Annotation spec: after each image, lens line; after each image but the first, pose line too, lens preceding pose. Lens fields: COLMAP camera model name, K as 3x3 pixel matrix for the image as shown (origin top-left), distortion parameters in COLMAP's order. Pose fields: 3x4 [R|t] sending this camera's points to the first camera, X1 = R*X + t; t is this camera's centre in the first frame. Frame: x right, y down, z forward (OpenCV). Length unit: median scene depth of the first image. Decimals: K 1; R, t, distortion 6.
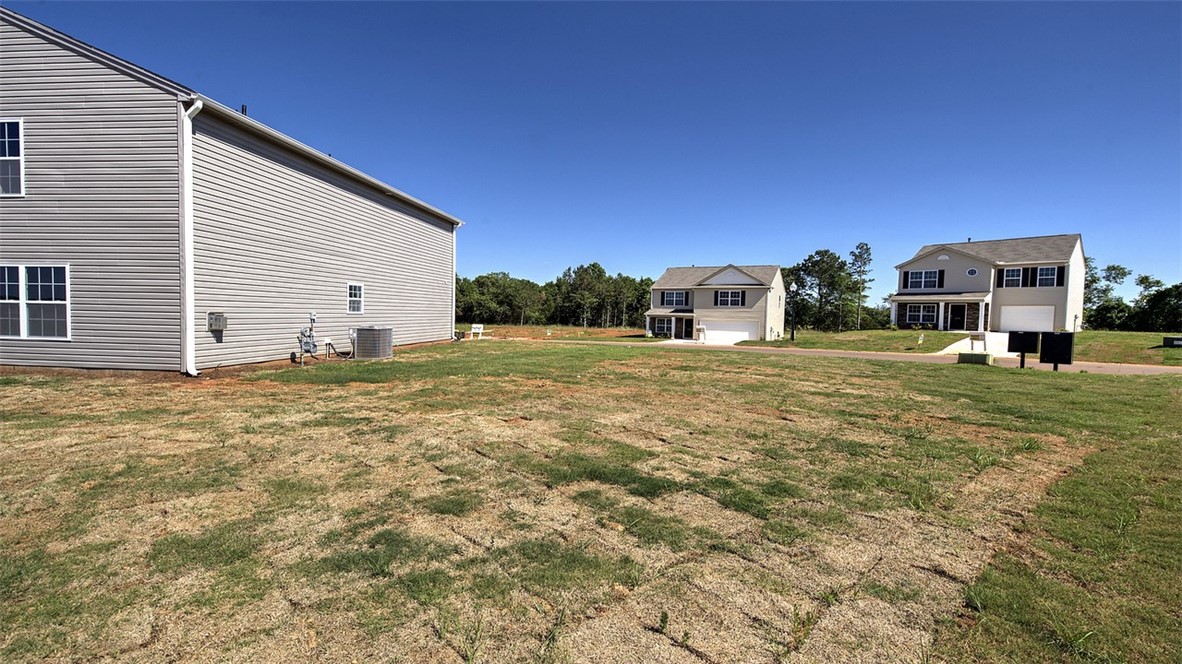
lens RADIAL K [[529.3, 0, 591.0], [0, 529.3, 332.0], [0, 0, 1]] dist [0.001723, 0.000395]
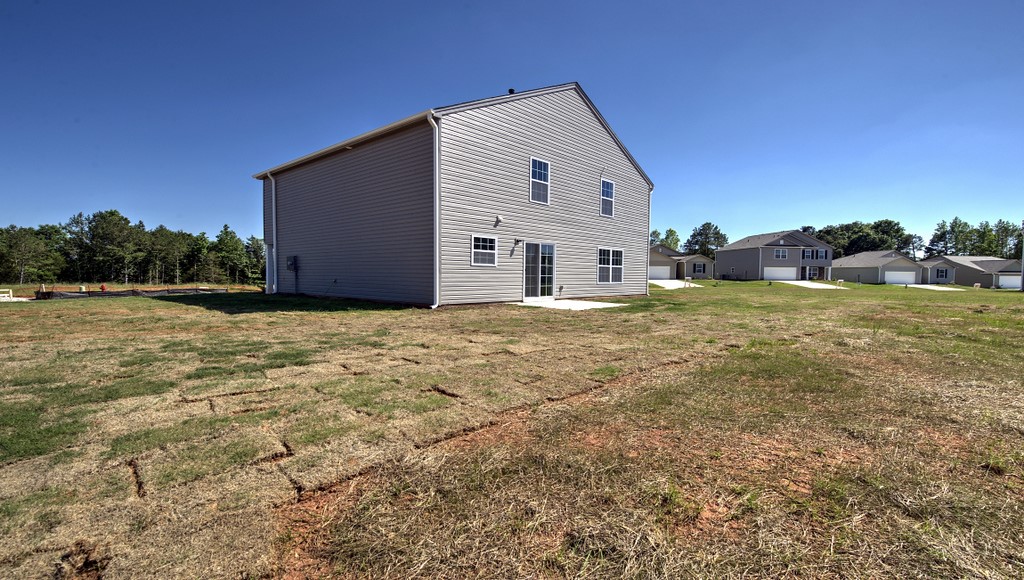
lens RADIAL K [[463.3, 0, 512.0], [0, 463.3, 290.0], [0, 0, 1]] dist [-0.000011, 0.008532]
pose [[0.580286, -0.036320, 0.813602, -0.533354], [0.026712, 0.999316, 0.025559, -0.003704], [-0.813974, 0.006901, 0.580860, 0.045108]]
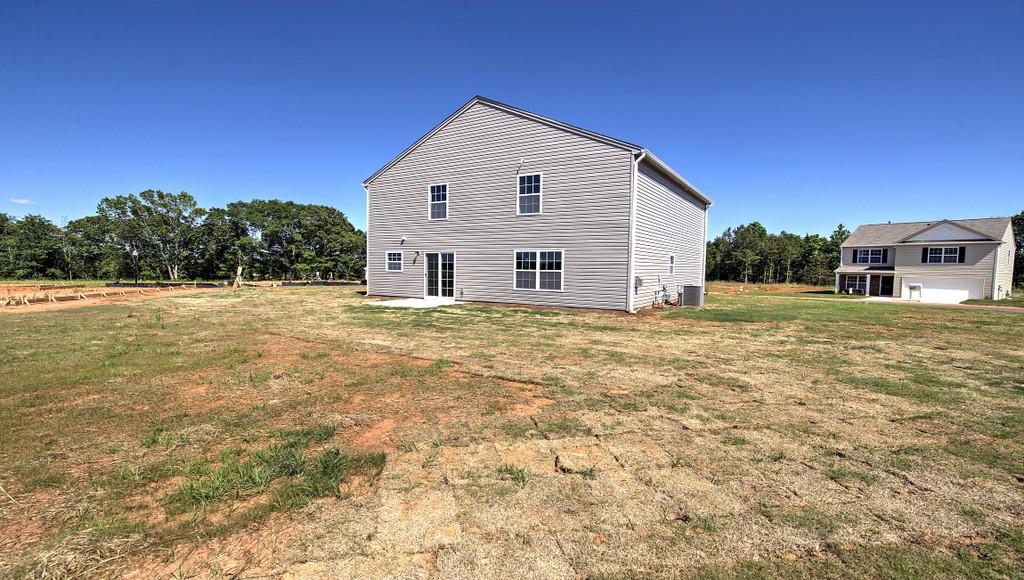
lens RADIAL K [[463.3, 0, 512.0], [0, 463.3, 290.0], [0, 0, 1]] dist [-0.000011, 0.008532]
pose [[0.906387, 0.014214, -0.422210, -0.087664], [-0.010480, 0.999883, 0.011165, -0.001159], [0.422319, -0.005695, 0.906429, -0.097036]]
